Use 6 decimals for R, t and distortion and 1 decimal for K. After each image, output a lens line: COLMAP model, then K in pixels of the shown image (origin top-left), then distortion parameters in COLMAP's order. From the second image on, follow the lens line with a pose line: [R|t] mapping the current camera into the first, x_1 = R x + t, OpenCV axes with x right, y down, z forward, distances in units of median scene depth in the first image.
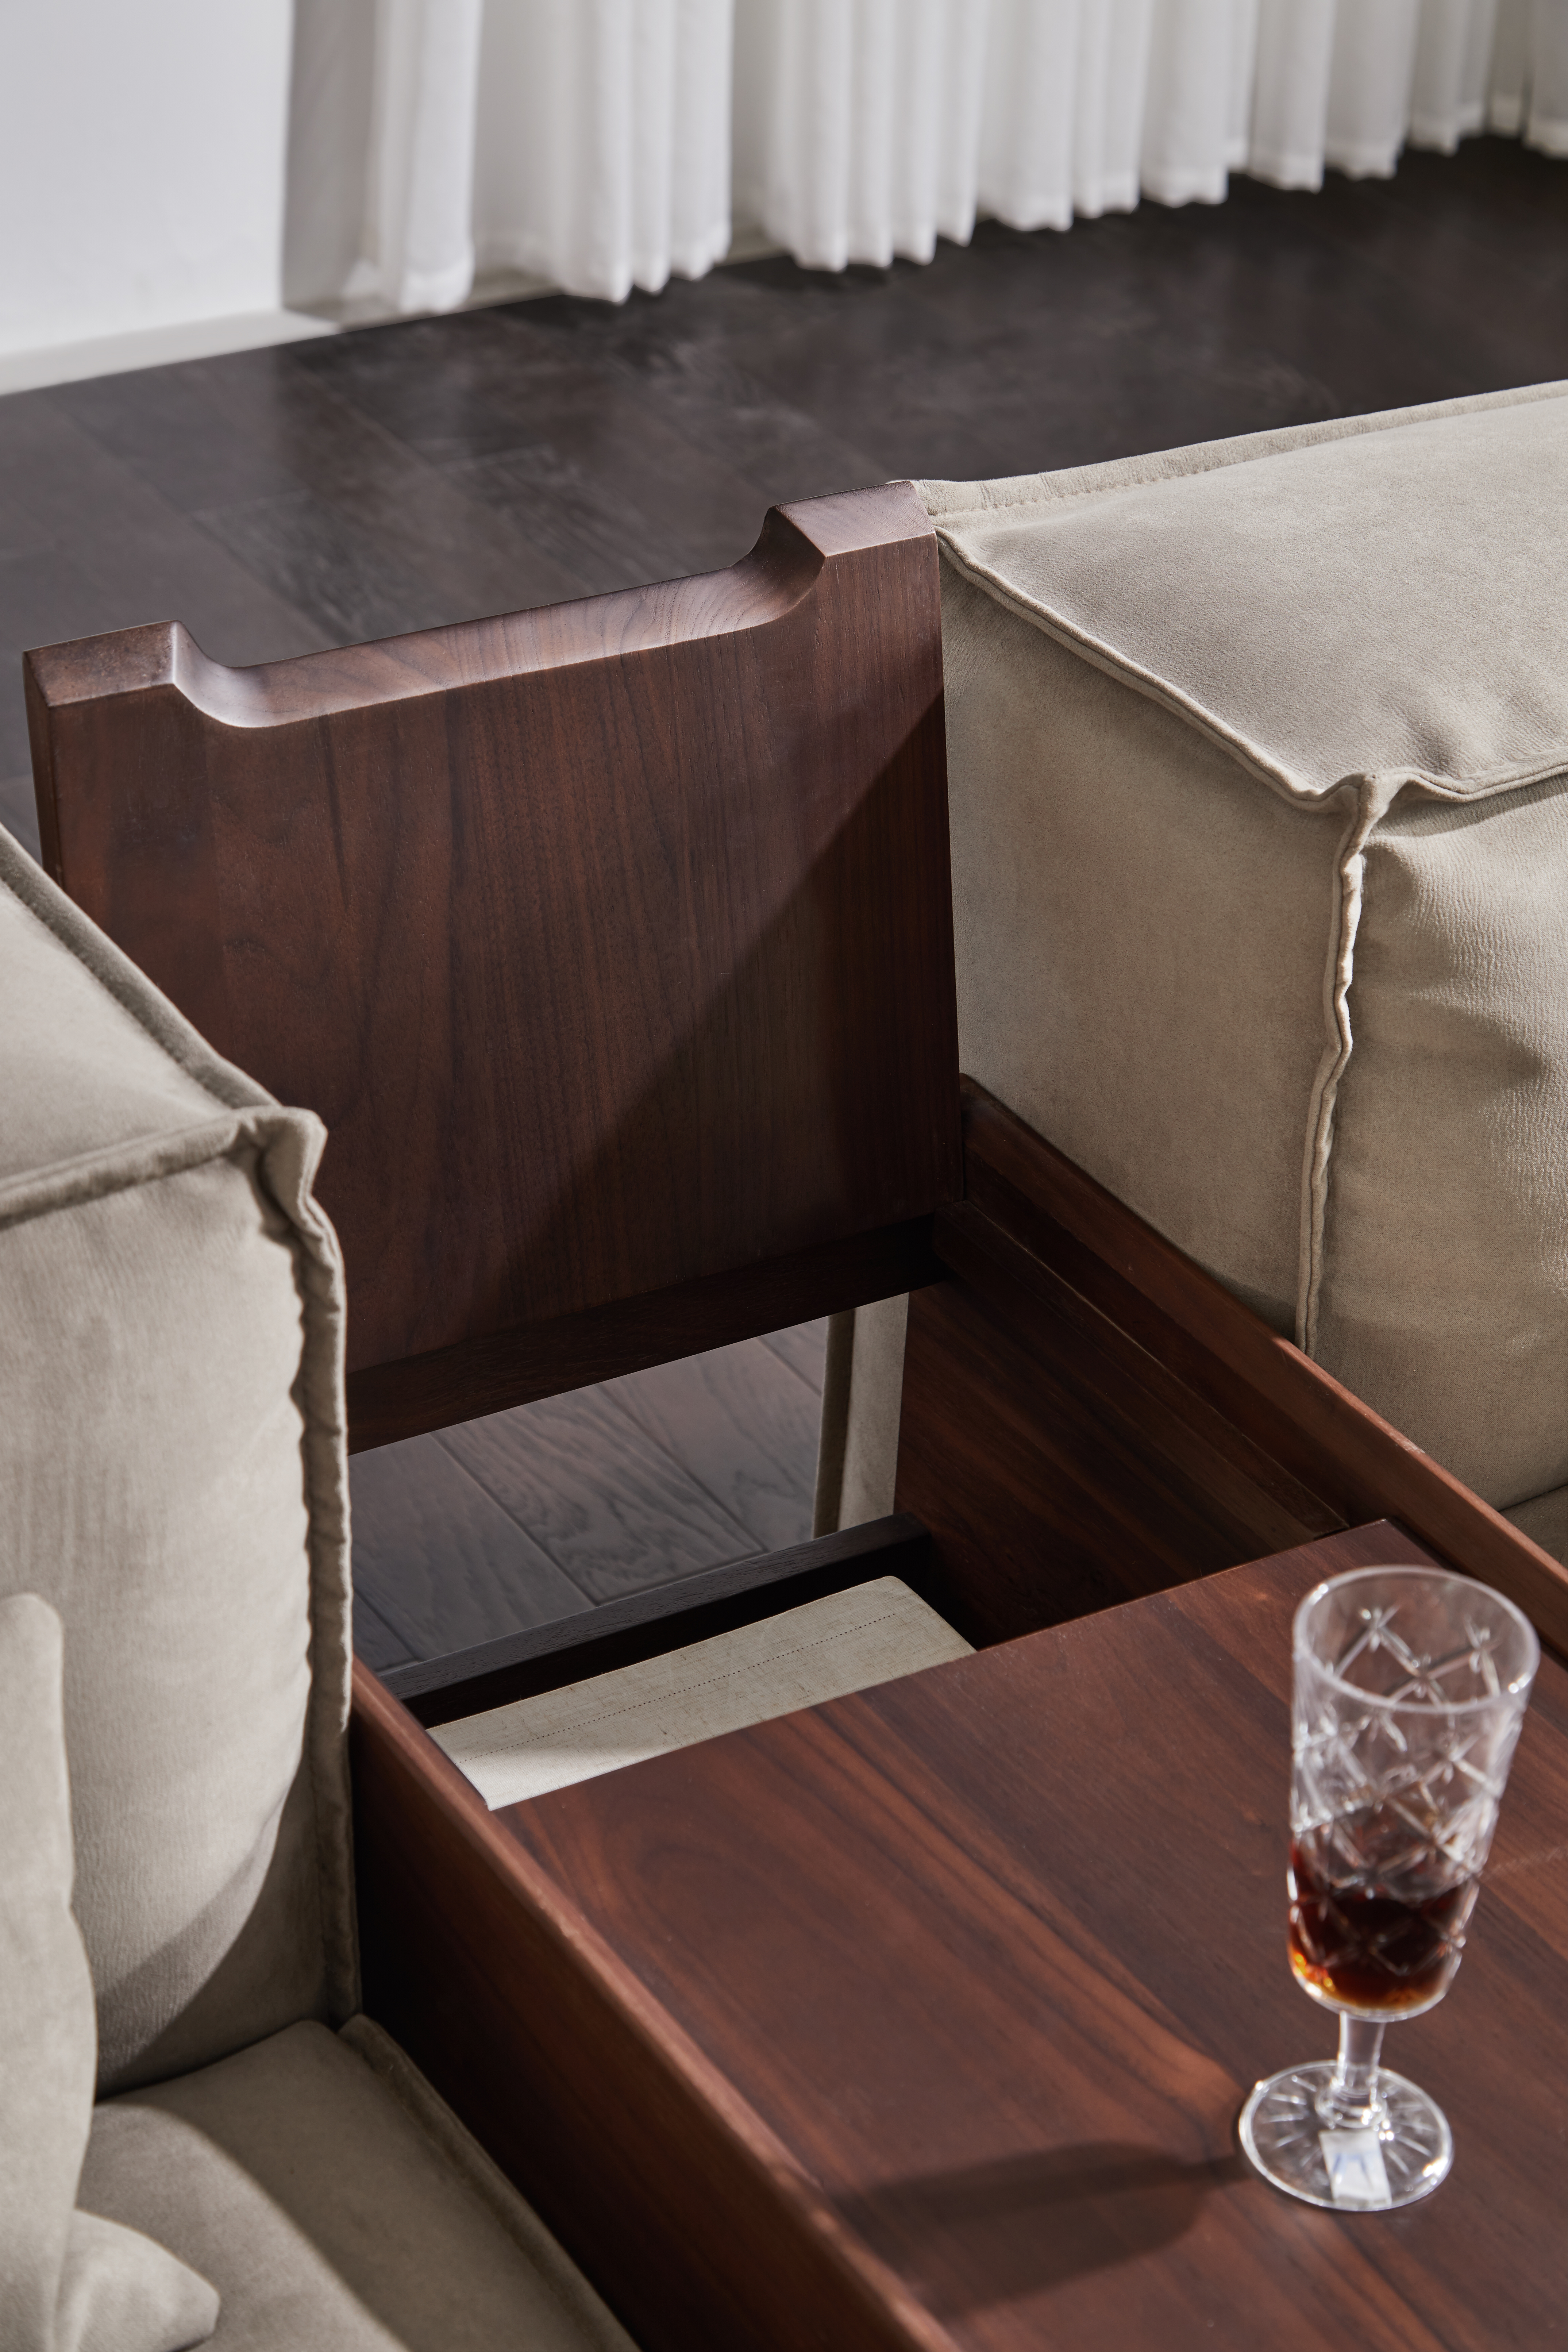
lens RADIAL K [[5359.8, 0, 784.0], [0, 5359.8, 1176.0], [0, 0, 1]] dist [-0.069734, -0.166569]
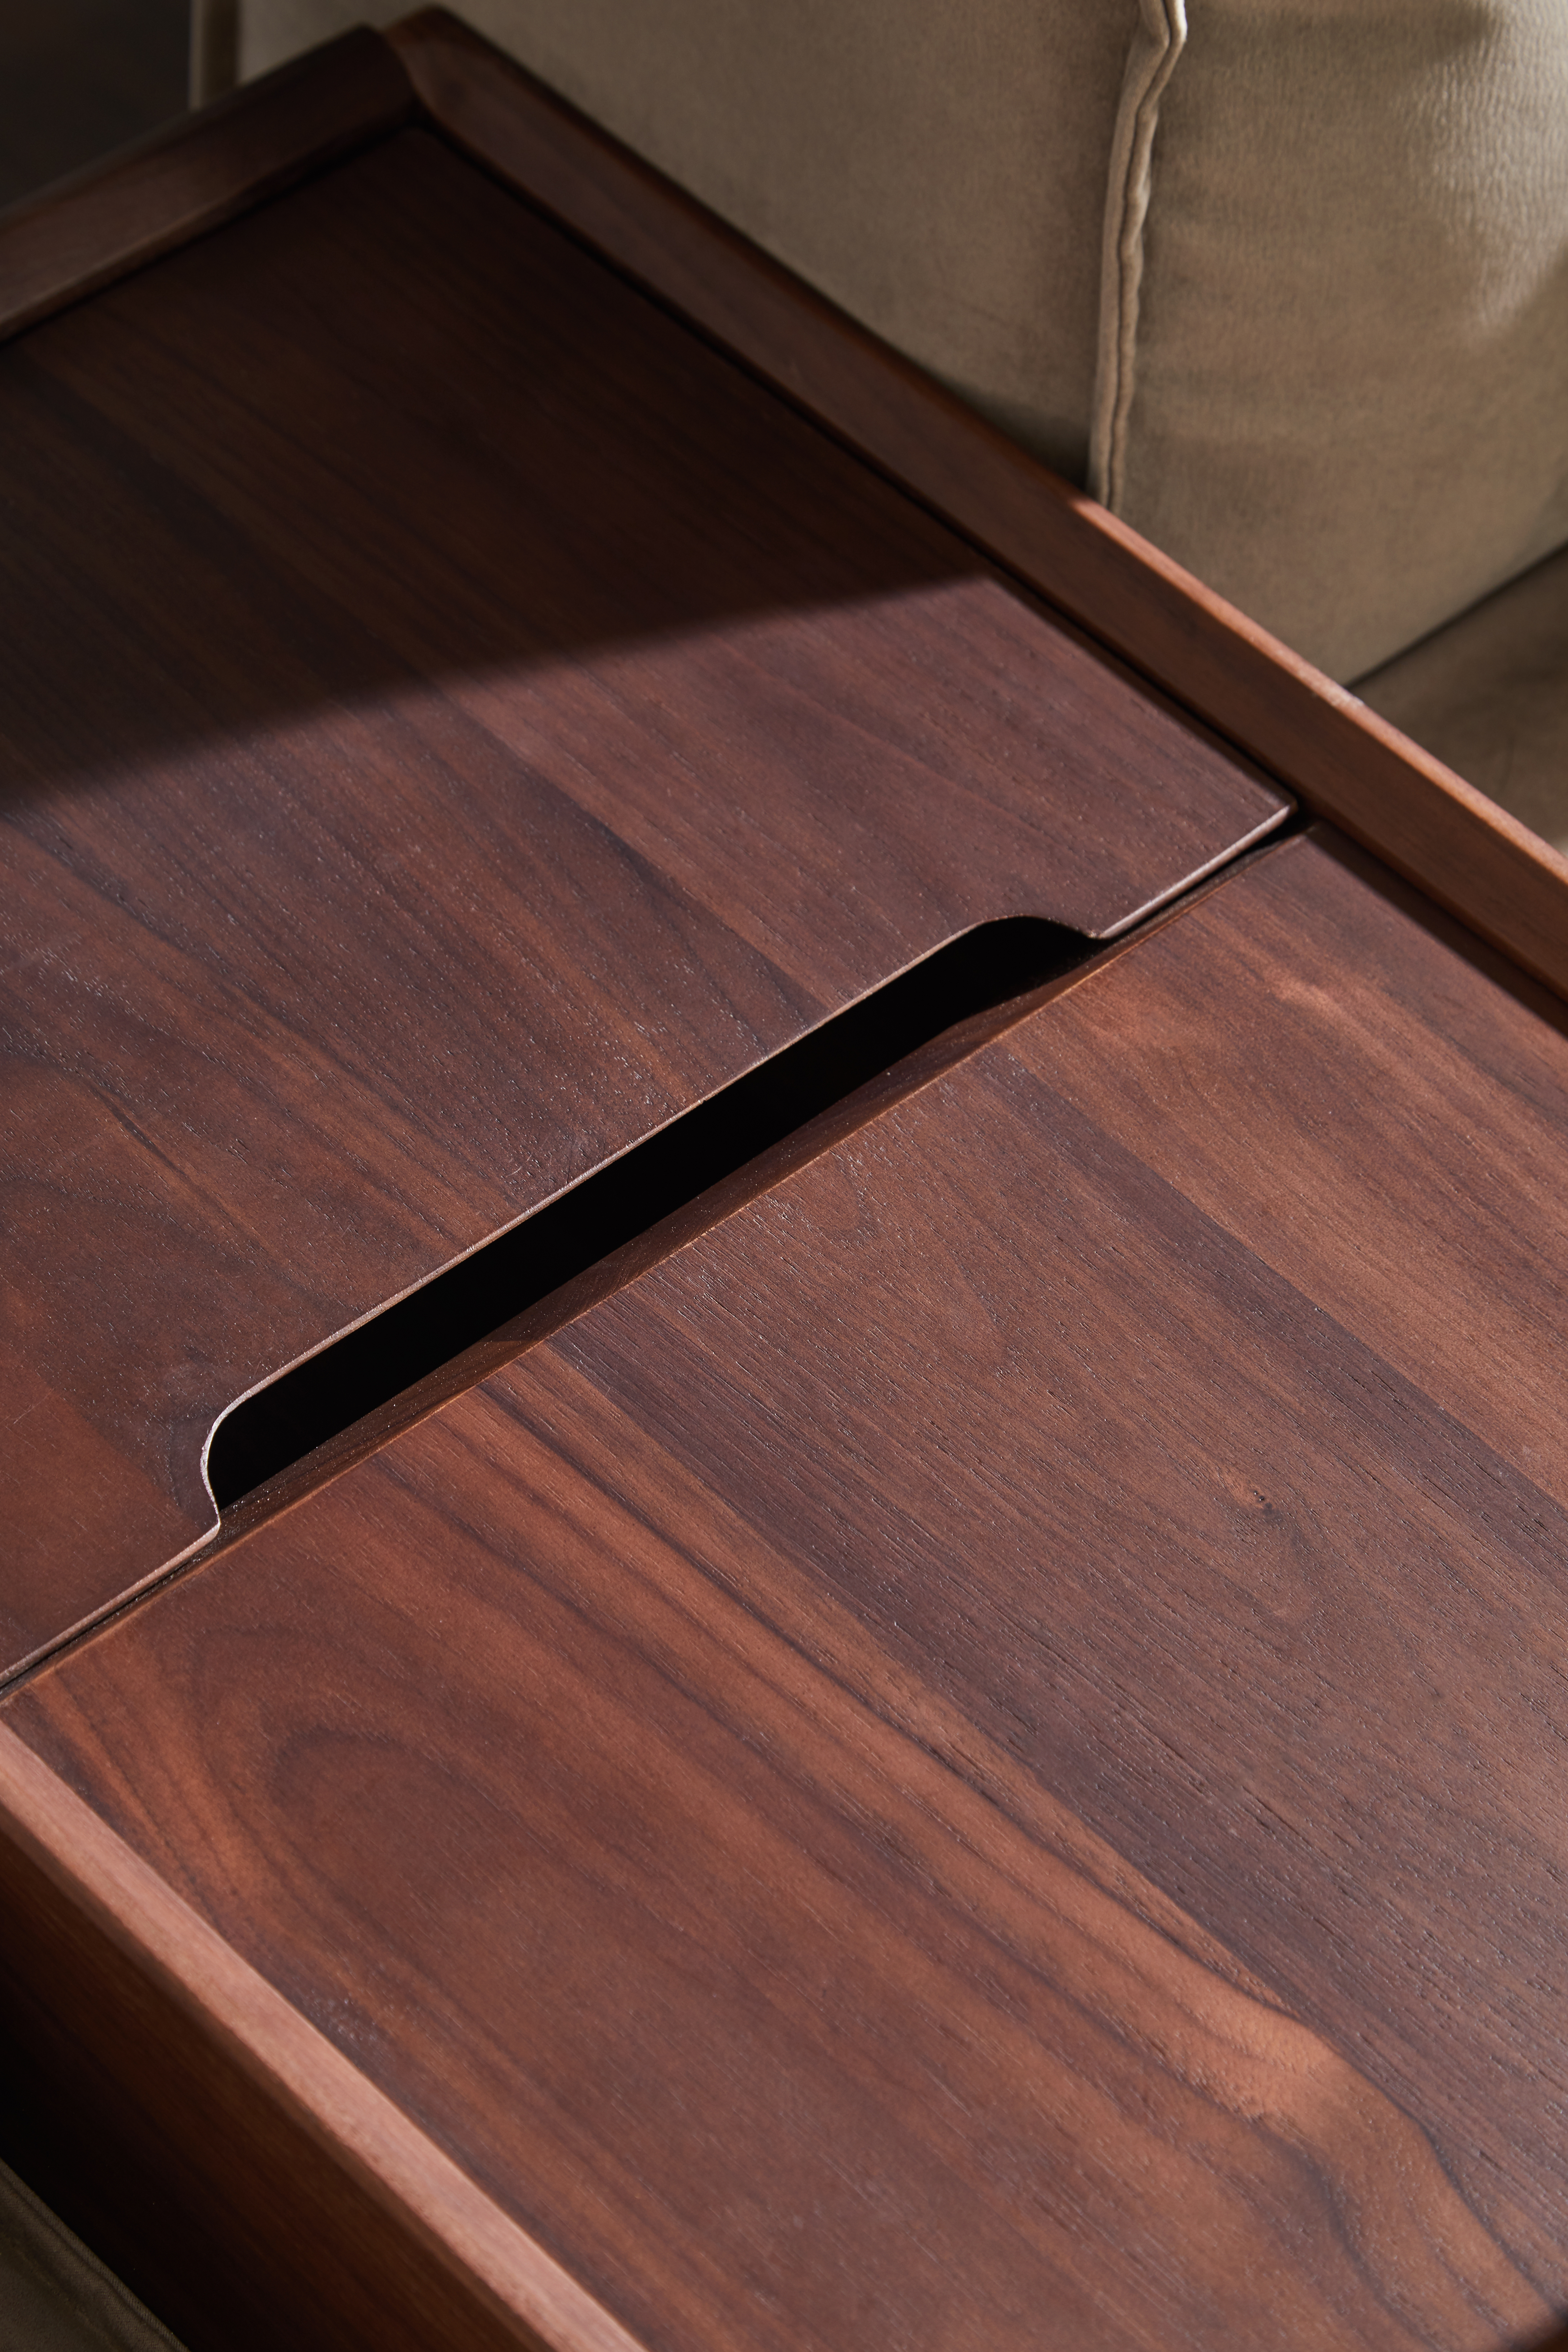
lens RADIAL K [[6415.6, 0, 784.0], [0, 6415.6, 1176.0], [0, 0, 1]] dist [-0.166507, 1.358526]
pose [[0.978242, -0.141873, 0.151375, -0.065907], [0.086260, 0.941717, 0.325160, -0.149498], [-0.188683, -0.305027, 0.933465, 0.343945]]
